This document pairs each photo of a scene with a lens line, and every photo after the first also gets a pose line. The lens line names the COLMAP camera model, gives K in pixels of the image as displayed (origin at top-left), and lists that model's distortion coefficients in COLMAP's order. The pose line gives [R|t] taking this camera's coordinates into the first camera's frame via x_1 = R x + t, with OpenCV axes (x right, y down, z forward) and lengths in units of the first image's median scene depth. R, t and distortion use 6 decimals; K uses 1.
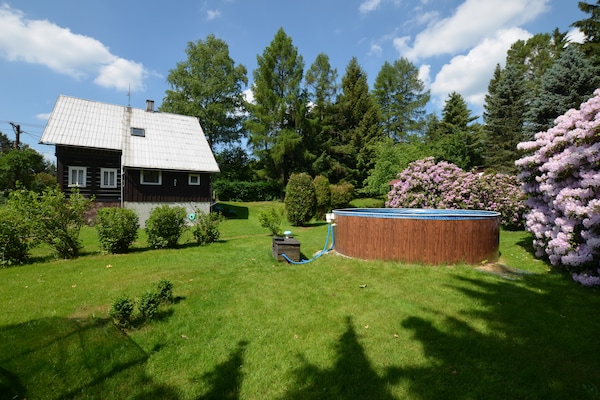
lens RADIAL K [[261.2, 0, 299.1], [0, 261.2, 202.7], [0, 0, 1]] dist [-0.025906, 0.000294]
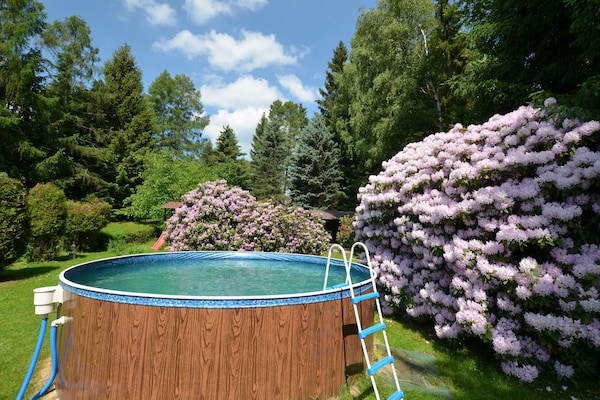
lens RADIAL K [[261.2, 0, 299.1], [0, 261.2, 202.7], [0, 0, 1]] dist [-0.025906, 0.000294]
pose [[0.656064, 0.090783, 0.749225, 0.020734], [-0.024043, 0.994749, -0.099479, -0.013359], [-0.754322, 0.047252, 0.654802, 0.148562]]
